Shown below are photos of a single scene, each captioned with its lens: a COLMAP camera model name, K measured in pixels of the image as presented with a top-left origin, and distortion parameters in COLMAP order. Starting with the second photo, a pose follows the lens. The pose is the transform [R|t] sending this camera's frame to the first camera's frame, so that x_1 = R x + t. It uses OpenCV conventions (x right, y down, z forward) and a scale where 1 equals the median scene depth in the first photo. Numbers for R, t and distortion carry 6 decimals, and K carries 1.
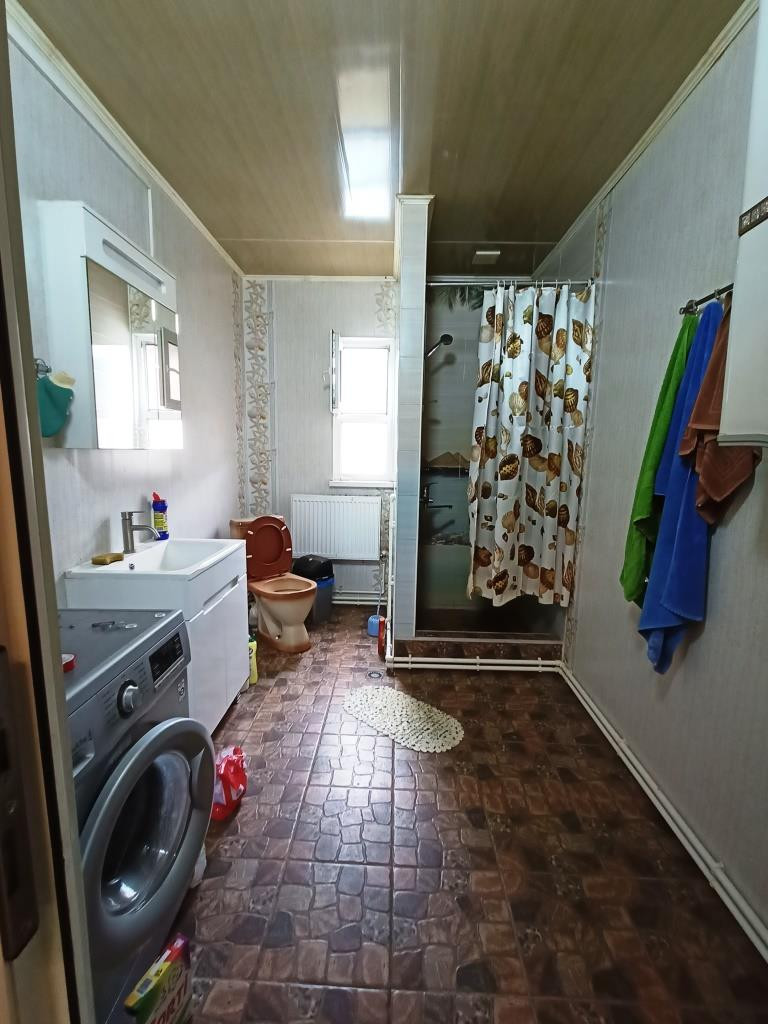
lens RADIAL K [[460.8, 0, 381.4], [0, 460.8, 518.7], [0, 0, 1]] dist [-0.002189, -0.000313]
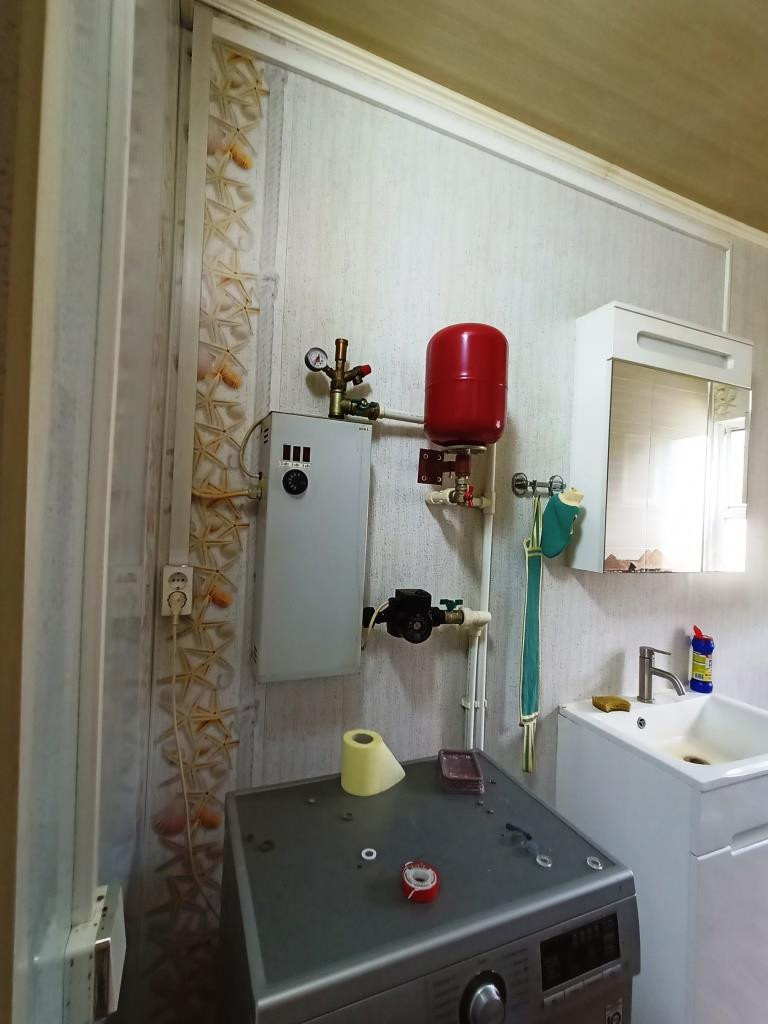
lens RADIAL K [[460.8, 0, 381.4], [0, 460.8, 518.7], [0, 0, 1]] dist [-0.002189, -0.000313]
pose [[0.397693, -0.004141, -0.917509, -0.007952], [-0.167192, 0.982920, -0.076906, -0.097383], [0.902157, 0.183985, 0.390208, 0.242119]]
